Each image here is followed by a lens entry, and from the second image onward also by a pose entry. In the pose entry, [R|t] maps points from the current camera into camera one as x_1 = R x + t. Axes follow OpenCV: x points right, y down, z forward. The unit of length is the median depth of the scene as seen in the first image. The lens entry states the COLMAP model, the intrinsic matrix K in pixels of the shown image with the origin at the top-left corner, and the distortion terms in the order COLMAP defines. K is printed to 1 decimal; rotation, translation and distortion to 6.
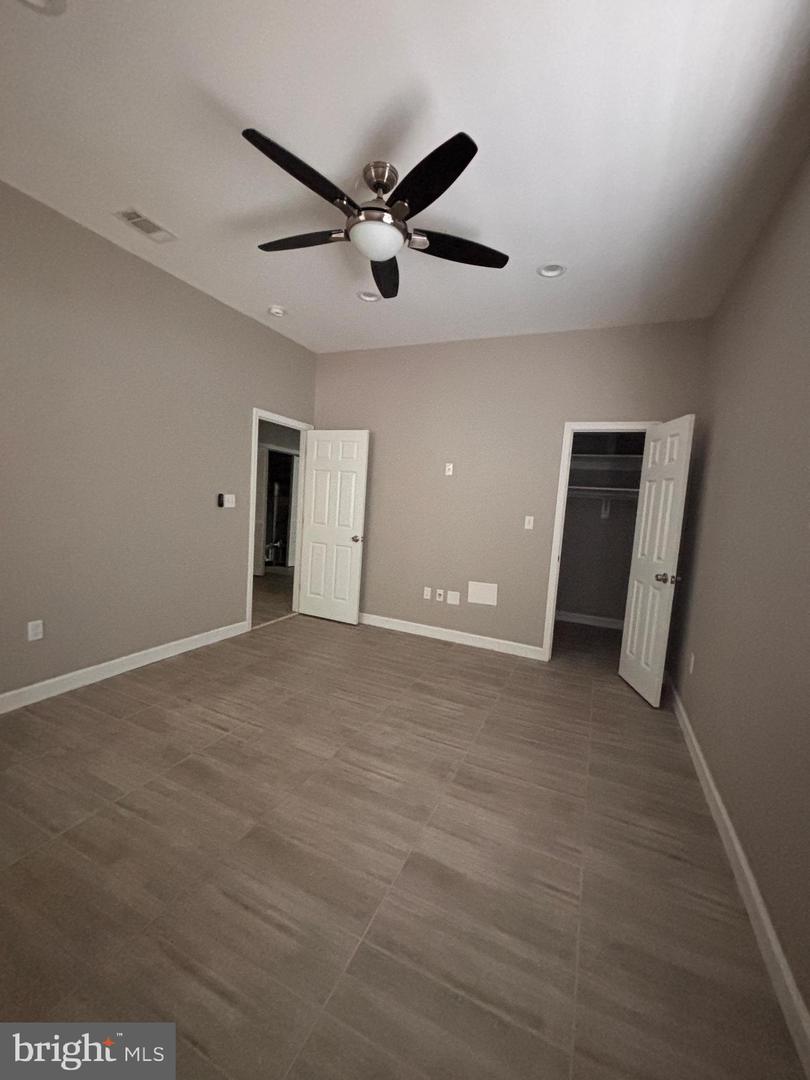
lens RADIAL K [[432.3, 0, 405.0], [0, 432.3, 538.8], [0, 0, 1]] dist [-0.001197, 0.000415]
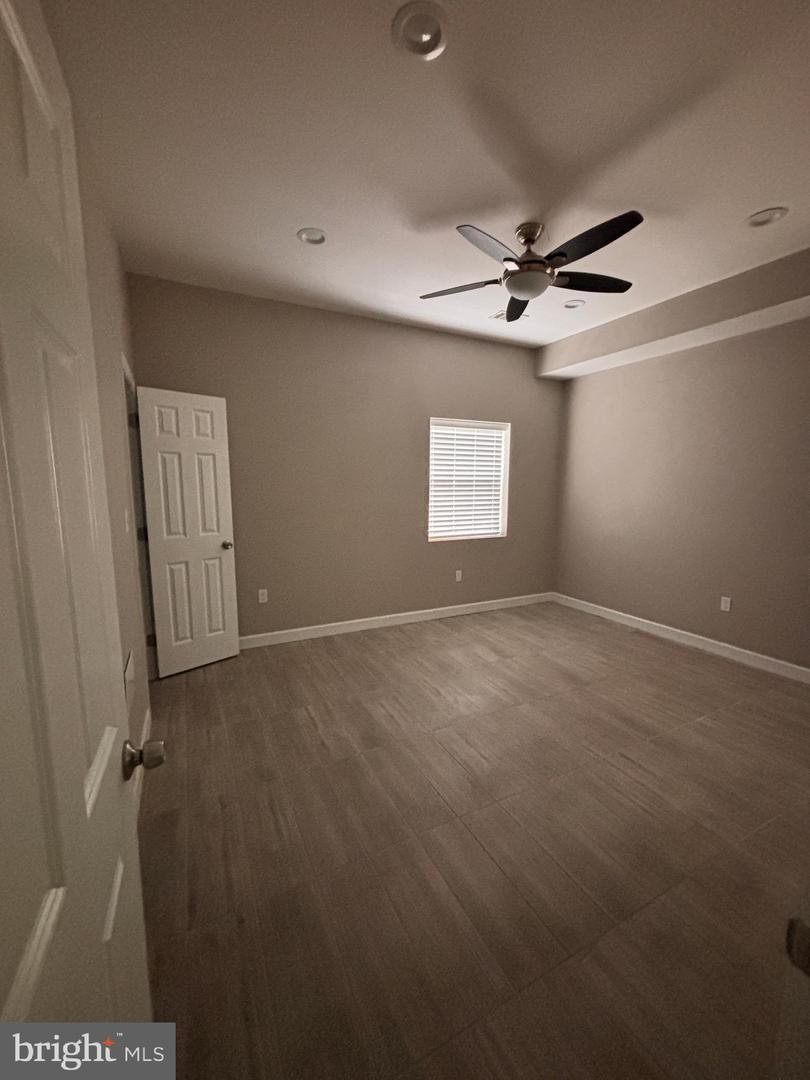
lens RADIAL K [[432.3, 0, 405.2], [0, 432.3, 536.7], [0, 0, 1]] dist [-0.001197, 0.000415]
pose [[-0.771471, -0.151092, 0.618065, -0.669691], [0.013665, 0.967237, 0.253507, -0.315442], [-0.636118, 0.204019, -0.744130, 2.265971]]
